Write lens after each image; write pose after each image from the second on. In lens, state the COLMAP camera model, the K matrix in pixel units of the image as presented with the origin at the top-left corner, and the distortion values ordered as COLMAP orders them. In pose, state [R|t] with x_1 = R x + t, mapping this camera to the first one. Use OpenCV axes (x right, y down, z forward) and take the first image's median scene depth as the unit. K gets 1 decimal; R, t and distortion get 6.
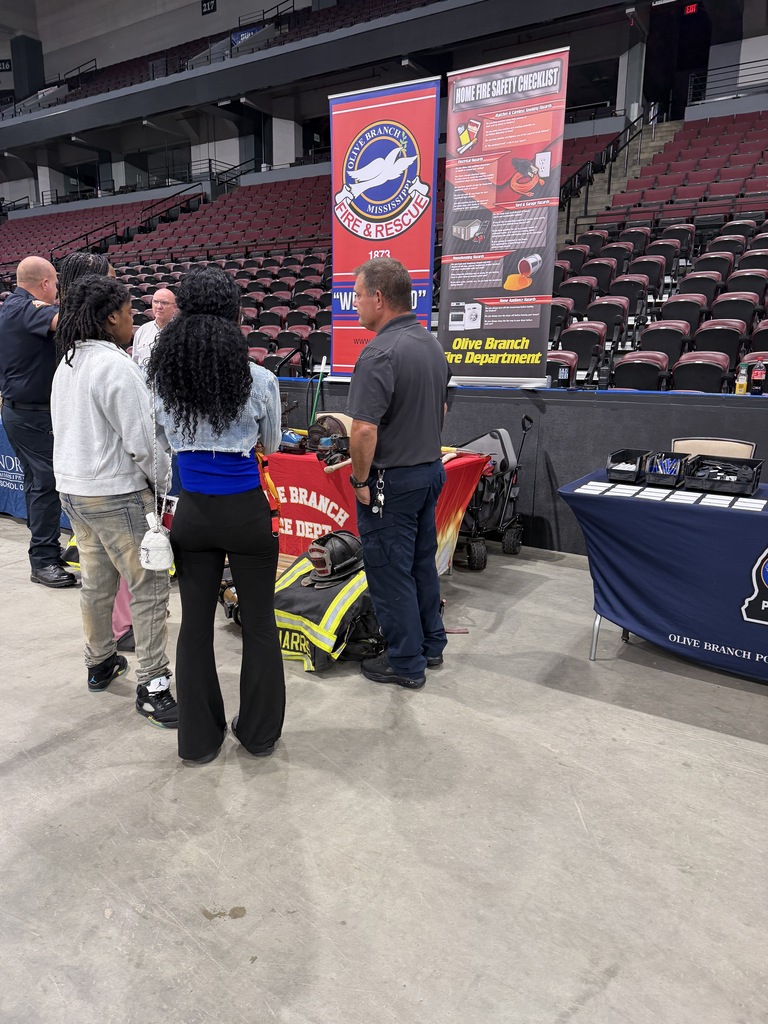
lens RADIAL K [[721.4, 0, 388.3], [0, 721.4, 510.7], [0, 0, 1]] dist [-0.002334, -0.004917]
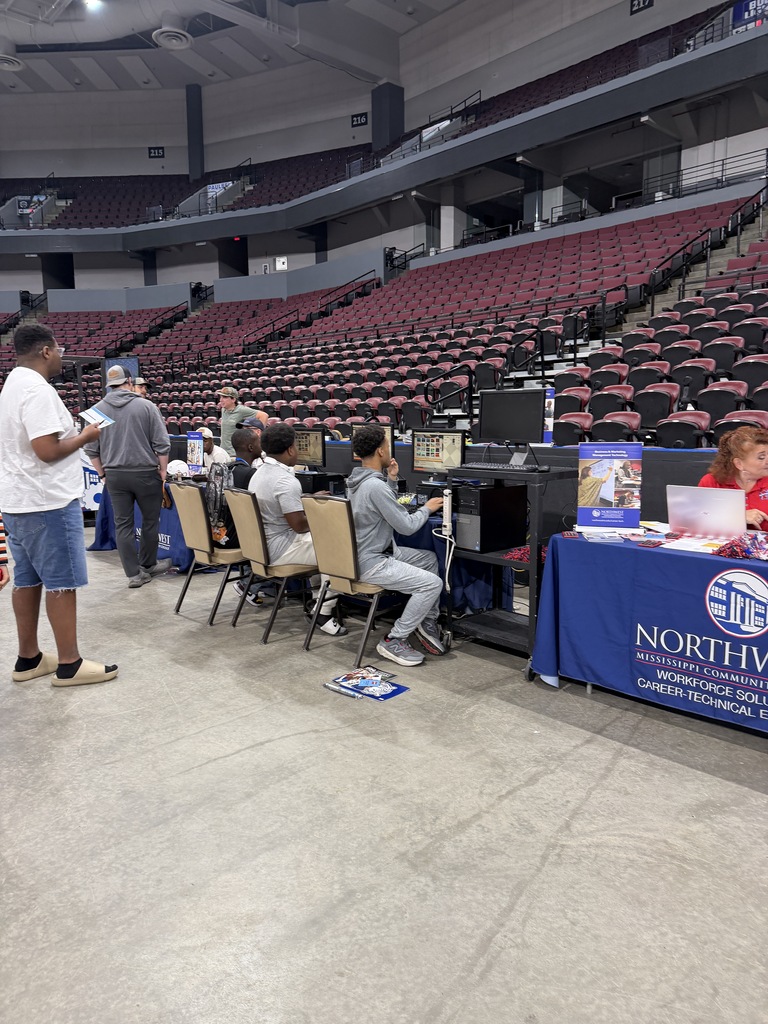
lens RADIAL K [[721.4, 0, 377.6], [0, 721.4, 509.6], [0, 0, 1]] dist [-0.002334, -0.004917]
pose [[0.965691, 0.010518, -0.259480, -0.327905], [-0.034423, 0.995547, -0.087754, -0.045972], [0.257402, 0.093675, 0.961753, 0.195175]]
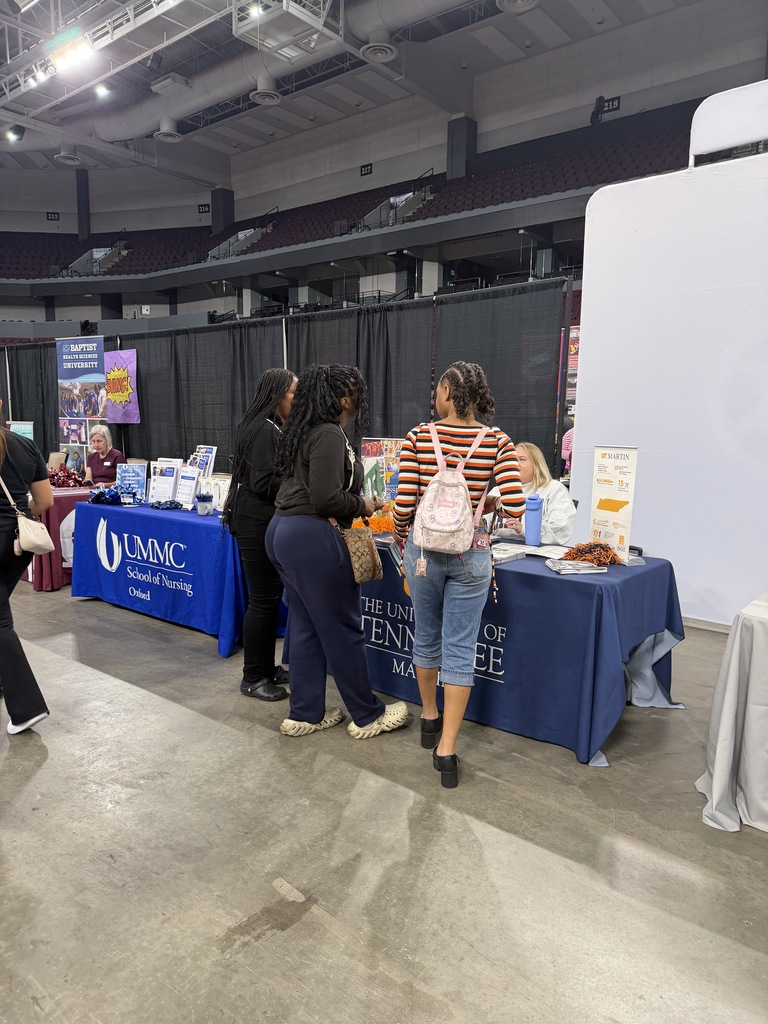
lens RADIAL K [[721.4, 0, 387.3], [0, 721.4, 518.5], [0, 0, 1]] dist [-0.002334, -0.004917]
pose [[0.993915, 0.015653, -0.109031, -0.052354], [-0.024029, 0.996823, -0.075937, 0.057498], [0.107496, 0.078094, 0.991134, -0.299587]]
